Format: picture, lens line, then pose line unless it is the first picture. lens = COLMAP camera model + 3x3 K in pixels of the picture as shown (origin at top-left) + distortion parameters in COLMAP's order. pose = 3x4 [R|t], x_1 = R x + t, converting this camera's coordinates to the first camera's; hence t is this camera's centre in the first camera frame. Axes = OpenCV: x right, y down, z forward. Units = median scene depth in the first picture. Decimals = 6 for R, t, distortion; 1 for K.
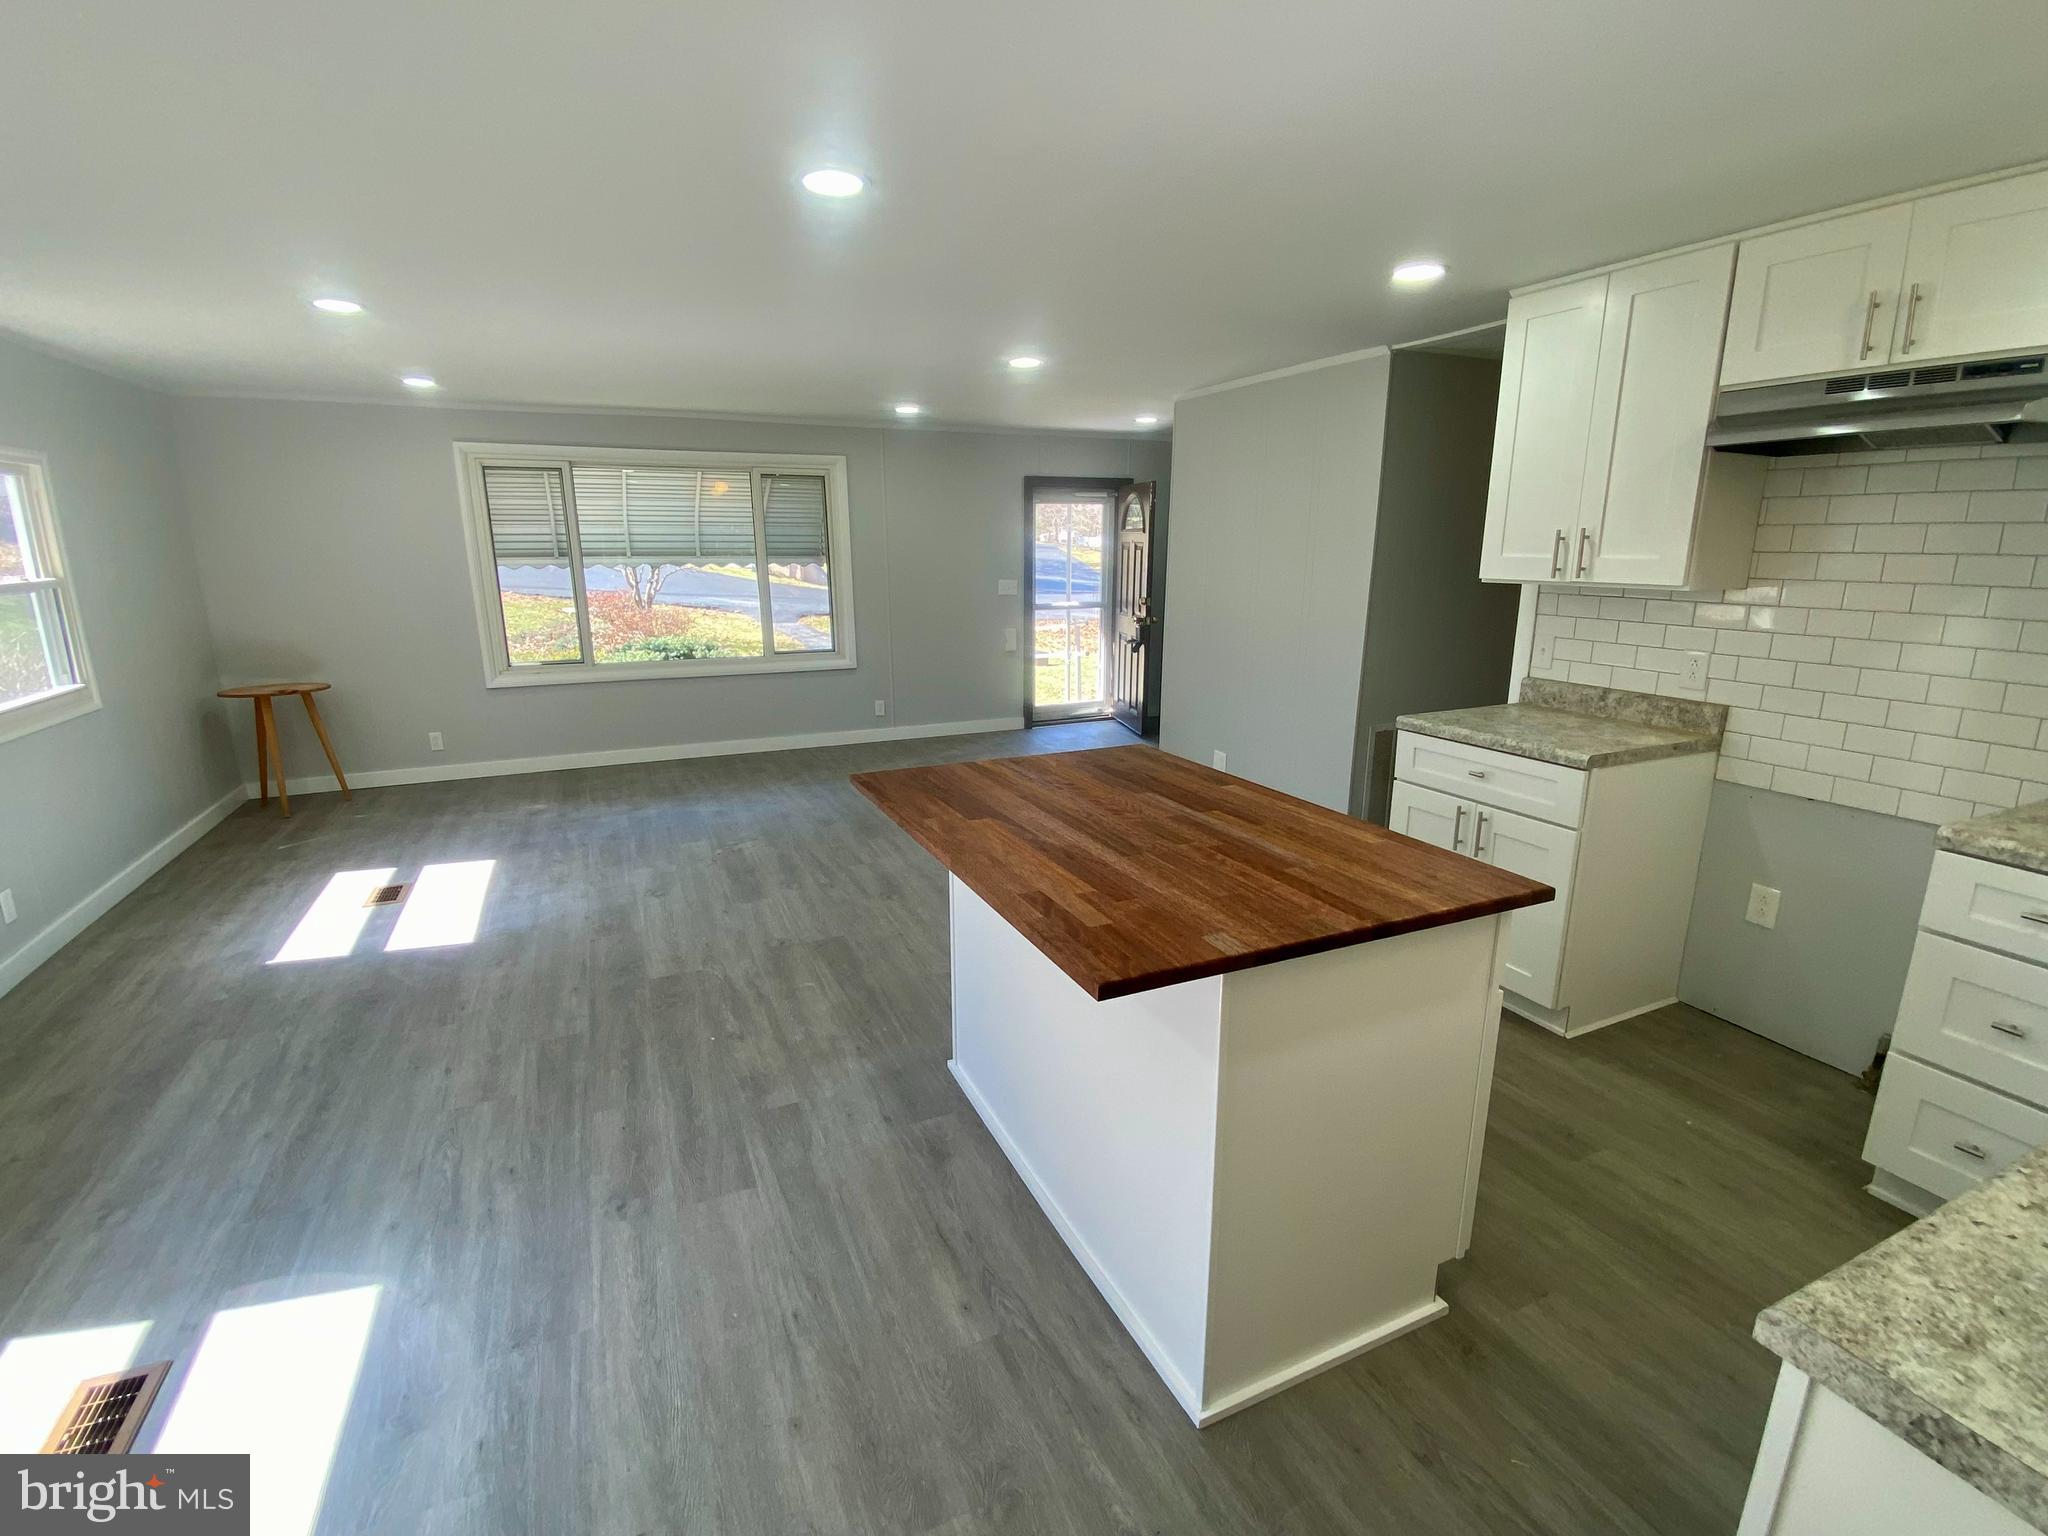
lens RADIAL K [[927.4, 0, 1021.8], [0, 927.4, 766.4], [0, 0, 1]] dist [0.029109, -0.021924]
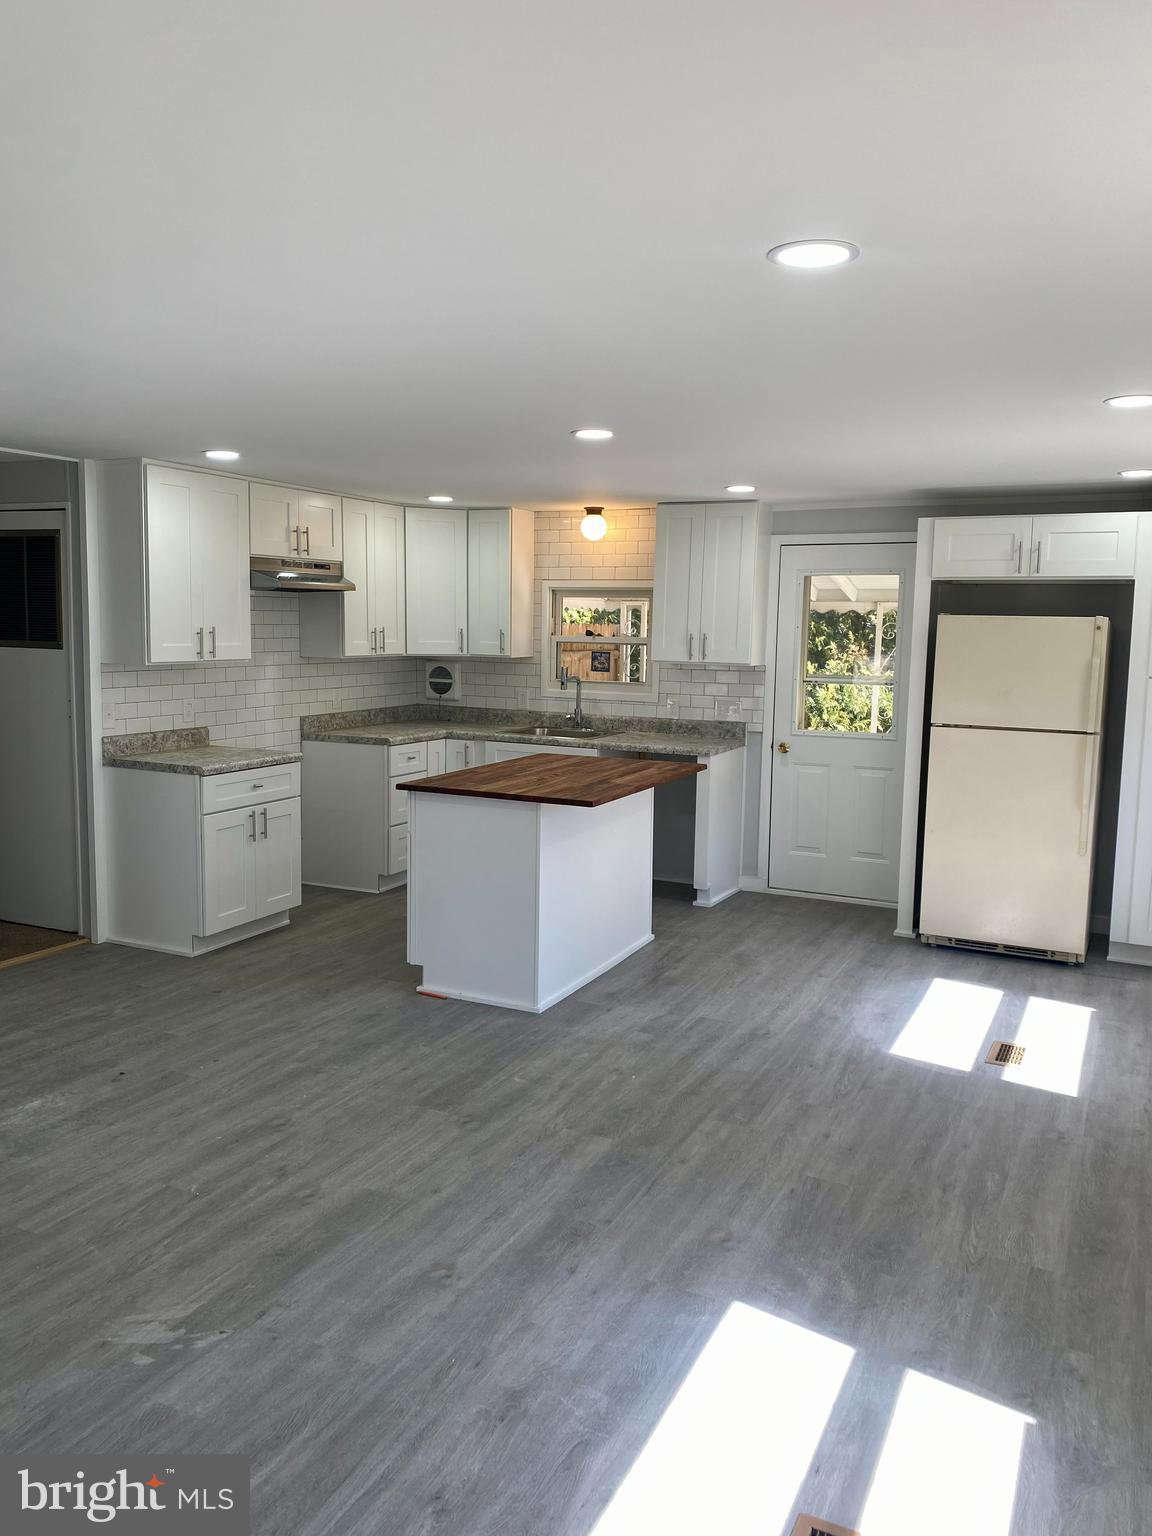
lens RADIAL K [[1170.1, 0, 580.2], [0, 1170.1, 750.8], [0, 0, 1]] dist [0.061711, -0.110387]
pose [[-0.639314, -0.093754, 0.763209, -1.400013], [0.171396, 0.950194, 0.260296, -0.487471], [-0.749600, 0.297222, -0.591404, 1.849680]]
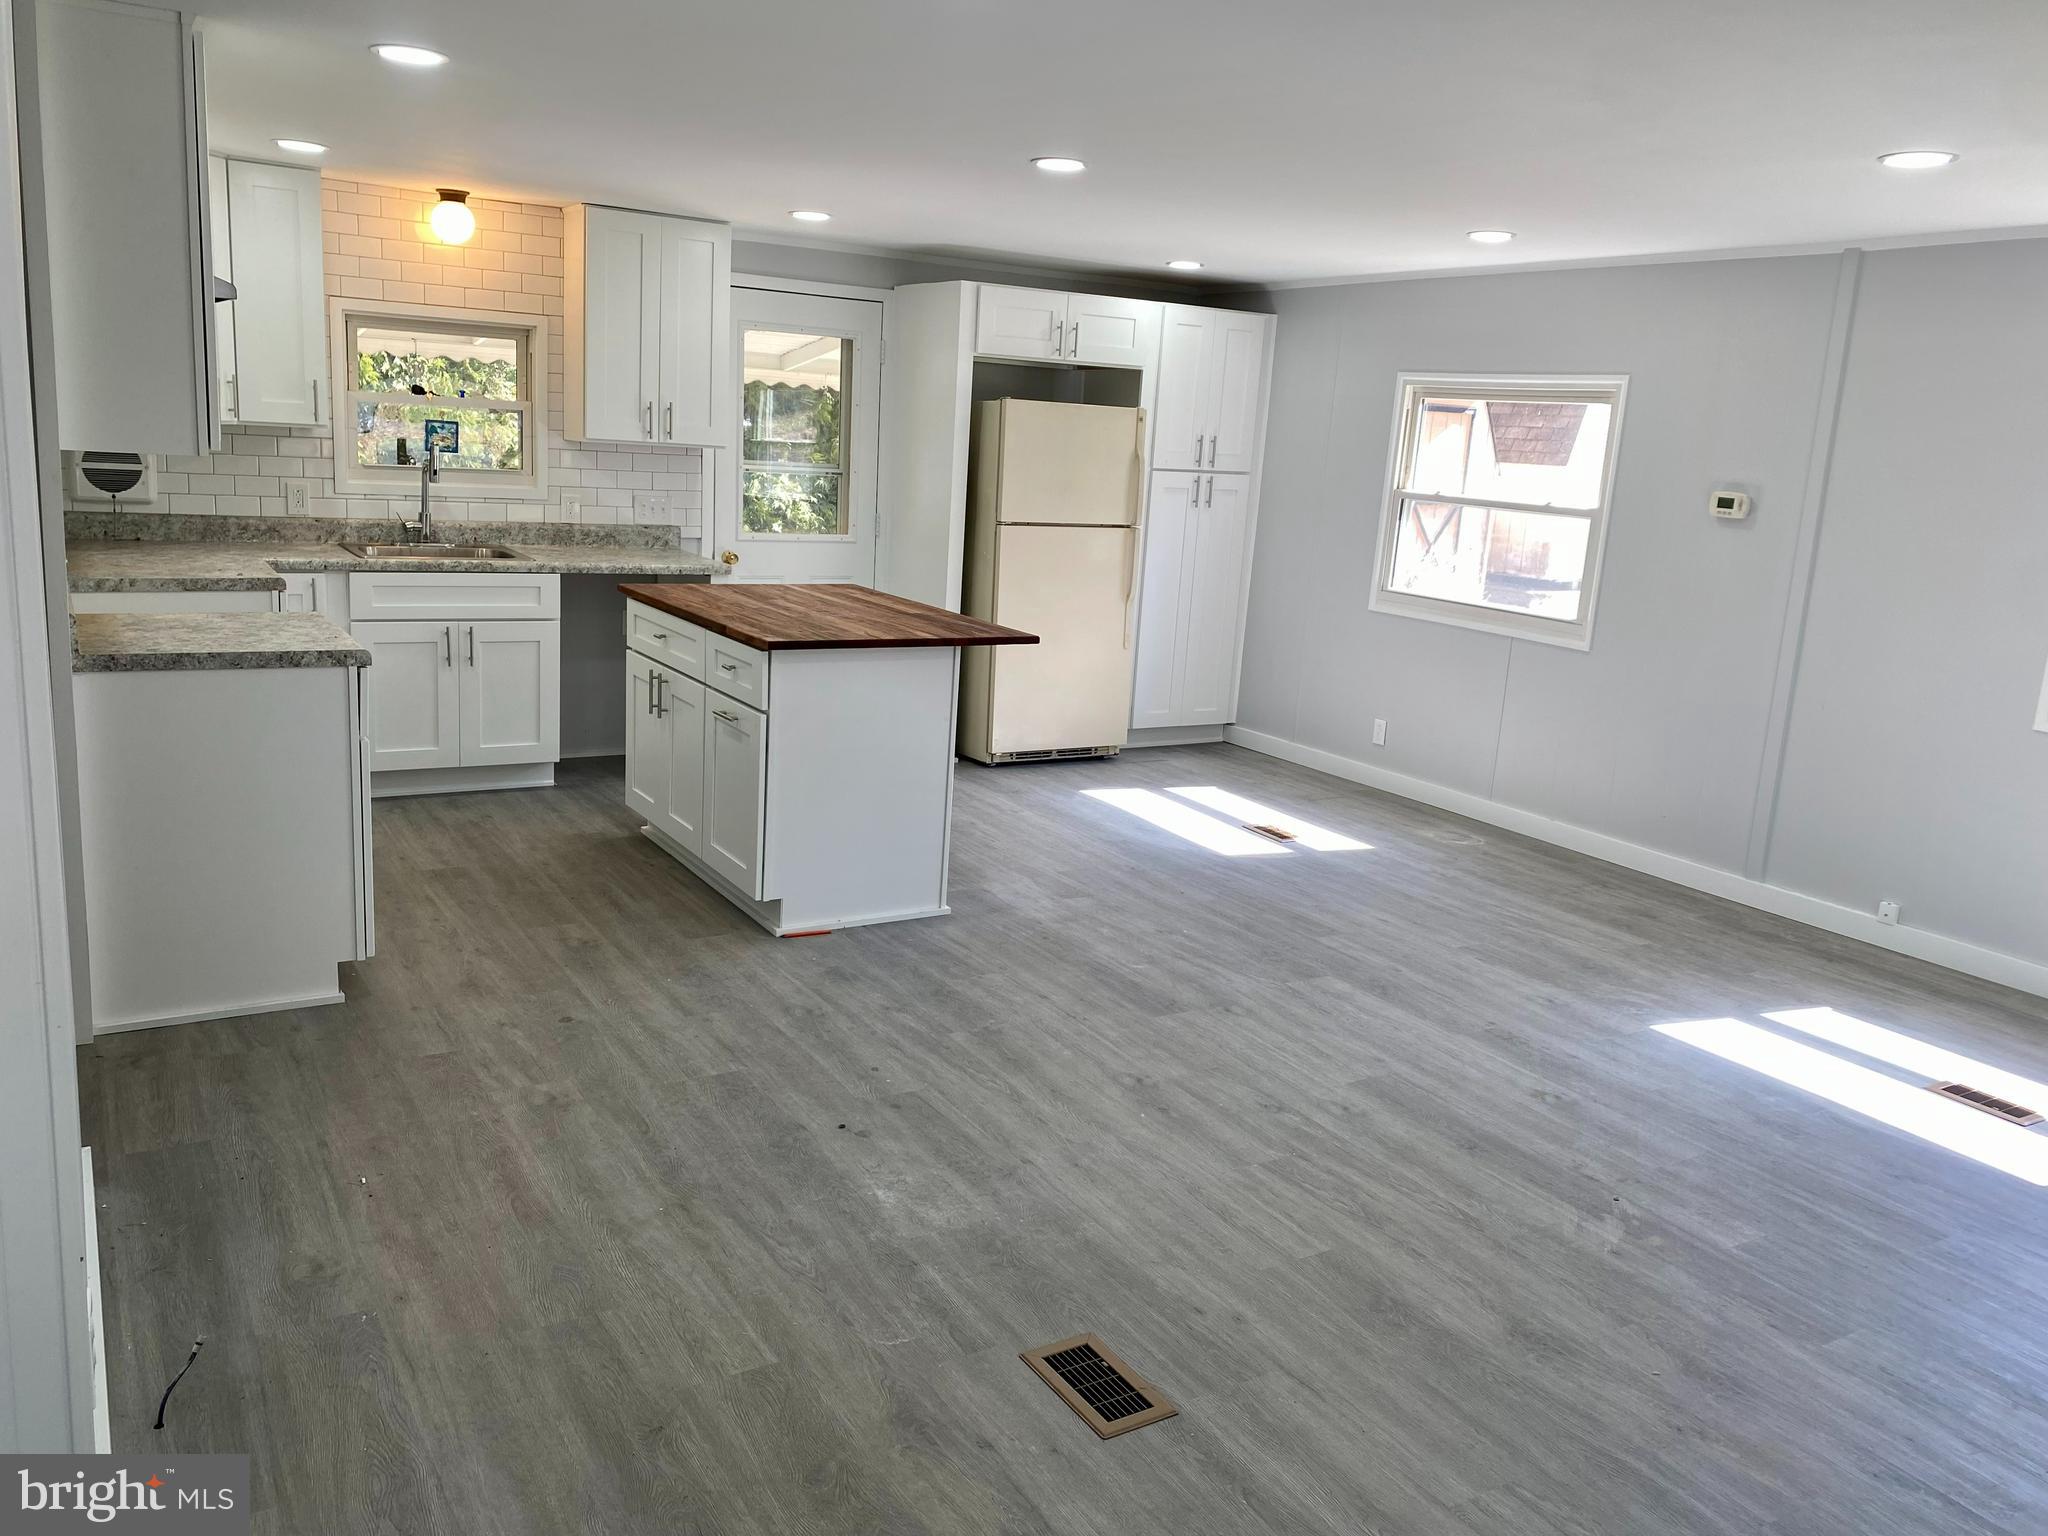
lens RADIAL K [[1549.6, 0, 1012.5], [0, 1549.6, 756.7], [0, 0, 1]] dist [0.100762, -0.197179]
pose [[-0.990728, -0.031313, -0.132201, 0.092281], [-0.086718, 0.894818, 0.437928, -0.635991], [0.104583, 0.445332, -0.889237, 2.512058]]
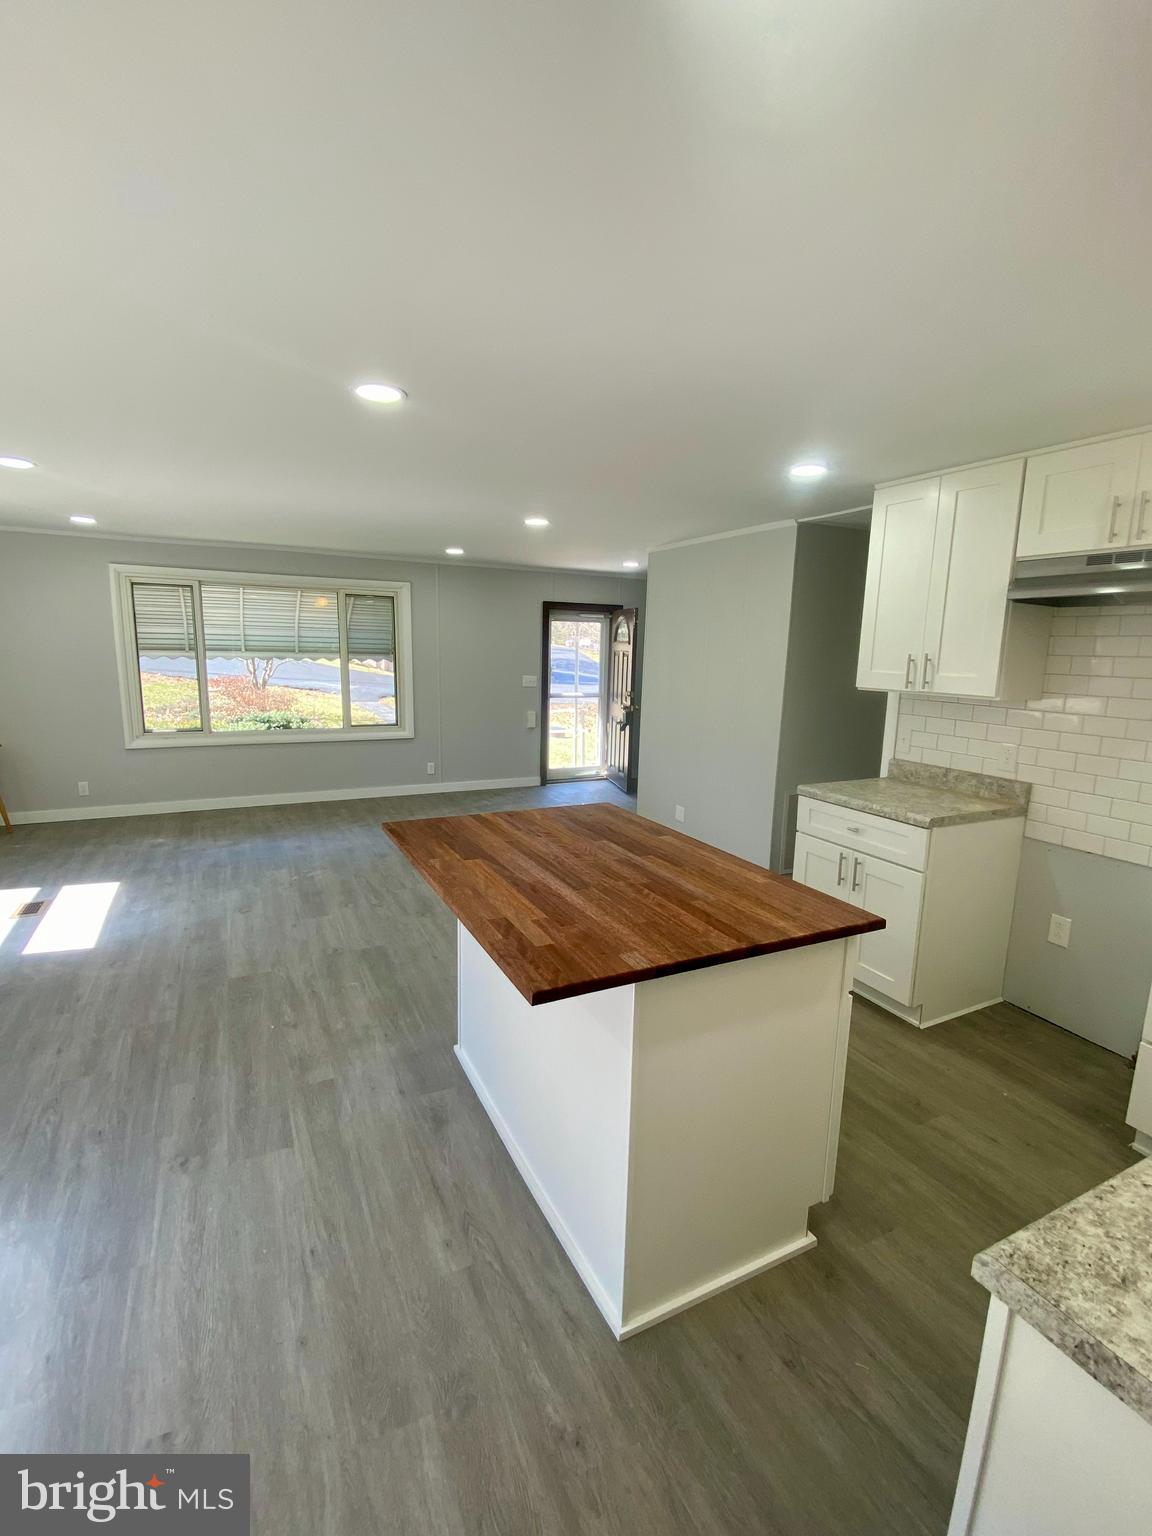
lens RADIAL K [[695.6, 0, 576.8], [0, 695.6, 769.5], [0, 0, 1]] dist [0.029109, -0.021924]
pose [[0.999075, 0.018955, 0.038611, 0.046515], [-0.016561, 0.997975, -0.061410, -0.010769], [-0.039697, 0.060714, 0.997366, -0.005779]]
